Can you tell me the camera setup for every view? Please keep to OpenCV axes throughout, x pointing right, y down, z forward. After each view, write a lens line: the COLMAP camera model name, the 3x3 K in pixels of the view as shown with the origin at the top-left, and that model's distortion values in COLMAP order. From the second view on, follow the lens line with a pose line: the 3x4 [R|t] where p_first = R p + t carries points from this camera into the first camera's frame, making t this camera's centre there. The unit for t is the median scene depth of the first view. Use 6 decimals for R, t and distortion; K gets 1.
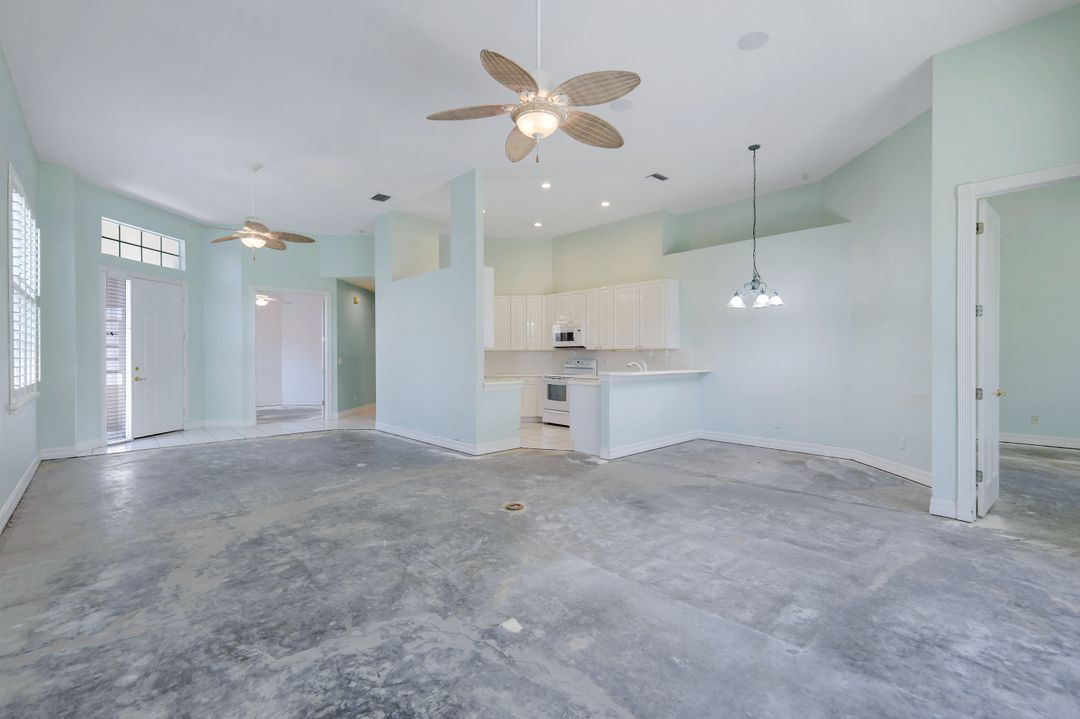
lens RADIAL K [[480.2, 0, 540.4], [0, 480.2, 355.0], [0, 0, 1]] dist [0.002935, 0.001650]
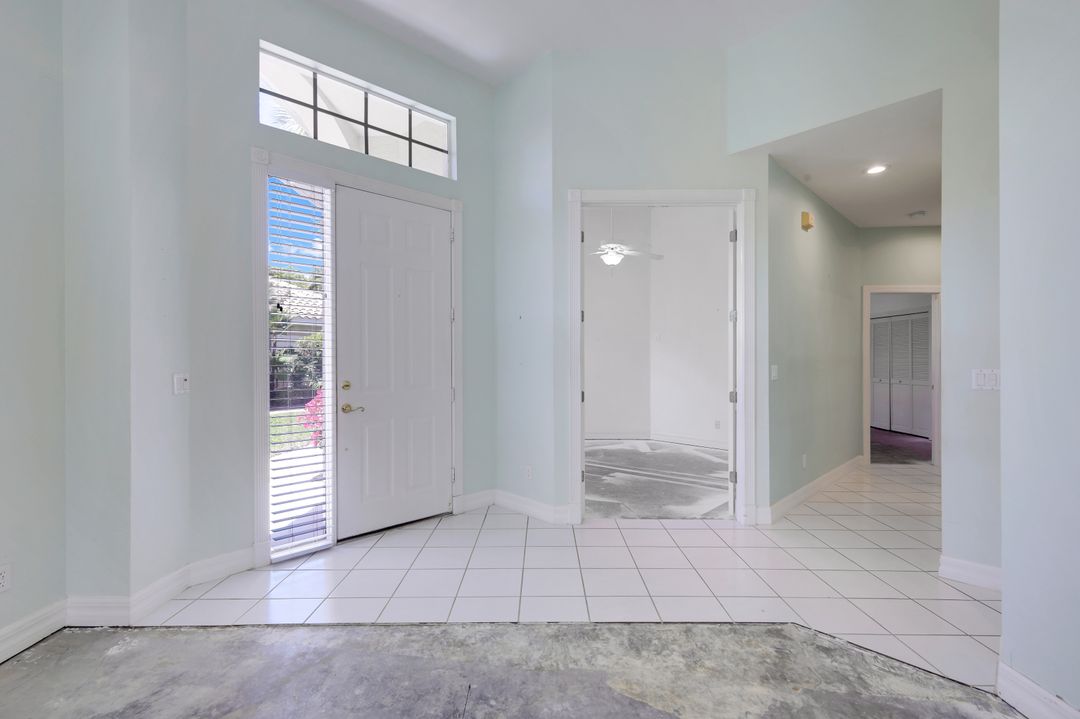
lens RADIAL K [[480.2, 0, 549.8], [0, 480.2, 363.3], [0, 0, 1]] dist [0.002935, 0.001650]
pose [[0.744430, 0.014294, -0.667548, -0.366367], [0.000500, 0.999759, 0.021964, -0.002918], [0.667701, -0.016684, 0.744243, 0.738514]]
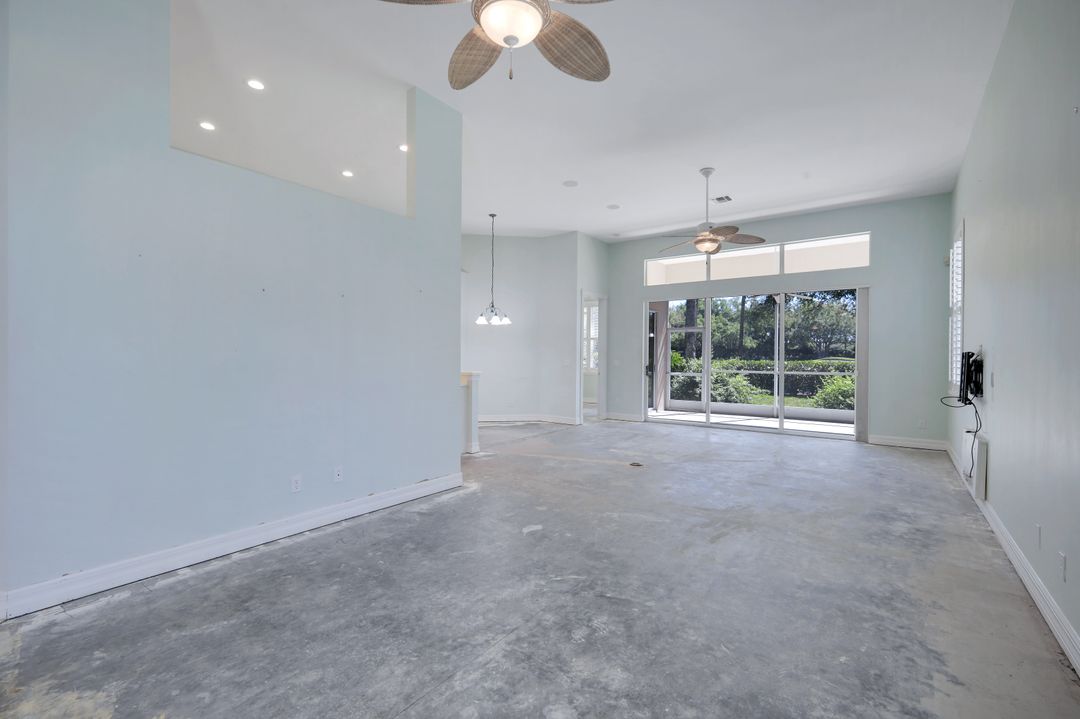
lens RADIAL K [[480.2, 0, 547.5], [0, 480.2, 347.6], [0, 0, 1]] dist [0.002935, 0.001650]
pose [[-0.202613, 0.019833, 0.979058, -0.715770], [-0.006021, 0.999751, -0.021498, 0.001957], [-0.979240, -0.010250, -0.202443, 0.793424]]
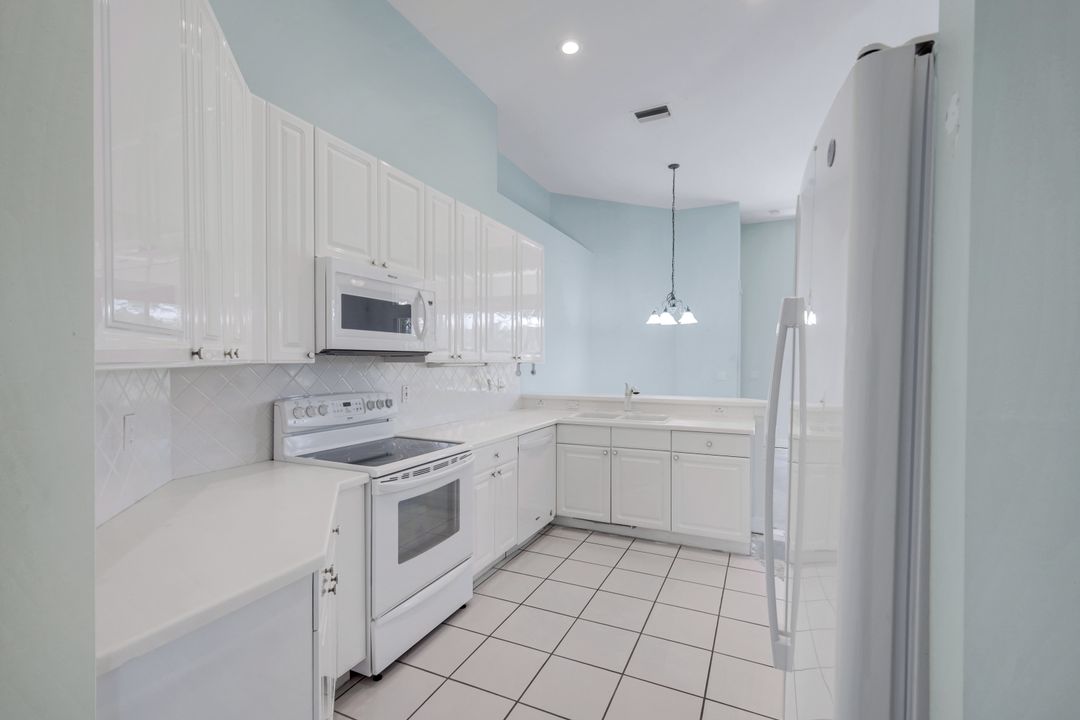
lens RADIAL K [[480.2, 0, 548.2], [0, 480.2, 364.6], [0, 0, 1]] dist [0.002935, 0.001650]
pose [[-0.388487, -0.011643, 0.921381, -0.274232], [-0.005054, 0.999932, 0.010505, -0.014666], [-0.921440, -0.000576, -0.388520, 1.160043]]
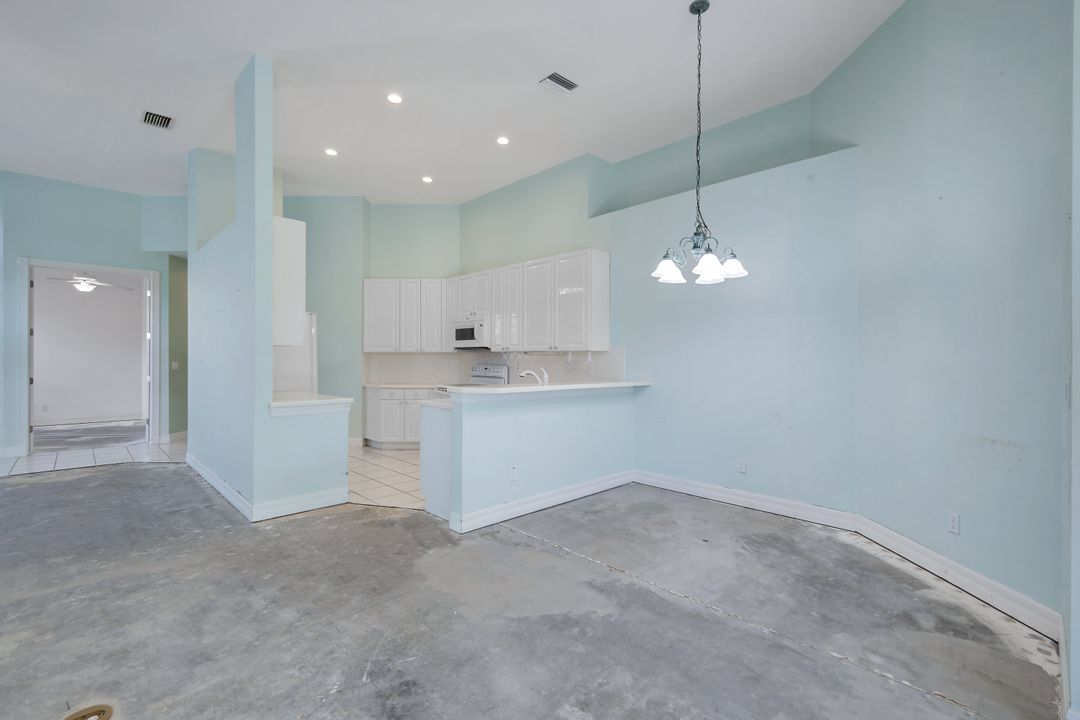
lens RADIAL K [[480.2, 0, 542.2], [0, 480.2, 359.8], [0, 0, 1]] dist [0.002935, 0.001650]
pose [[0.999708, 0.006875, 0.023154, 0.171421], [-0.006918, 0.999974, 0.001779, -0.000985], [-0.023142, -0.001938, 0.999730, 0.295434]]
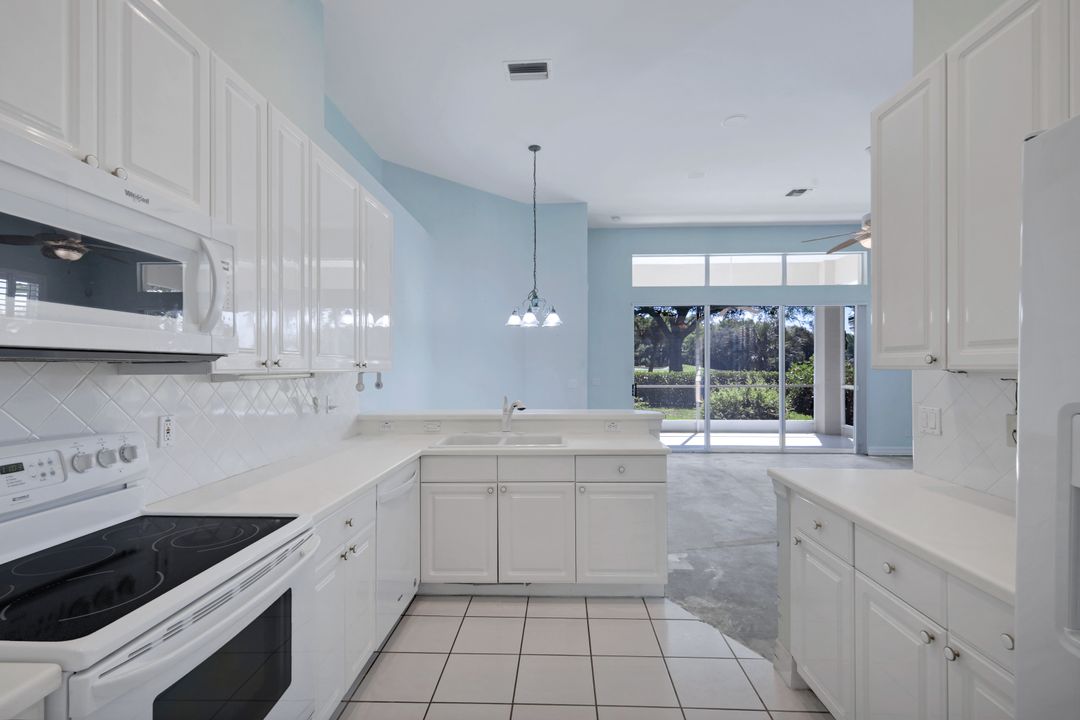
lens RADIAL K [[480.2, 0, 545.9], [0, 480.2, 364.8], [0, 0, 1]] dist [0.002935, 0.001650]
pose [[-0.710702, 0.003699, 0.703484, -0.136871], [0.000422, 0.999988, -0.004832, -0.014783], [-0.703493, -0.003137, -0.710695, 1.148567]]
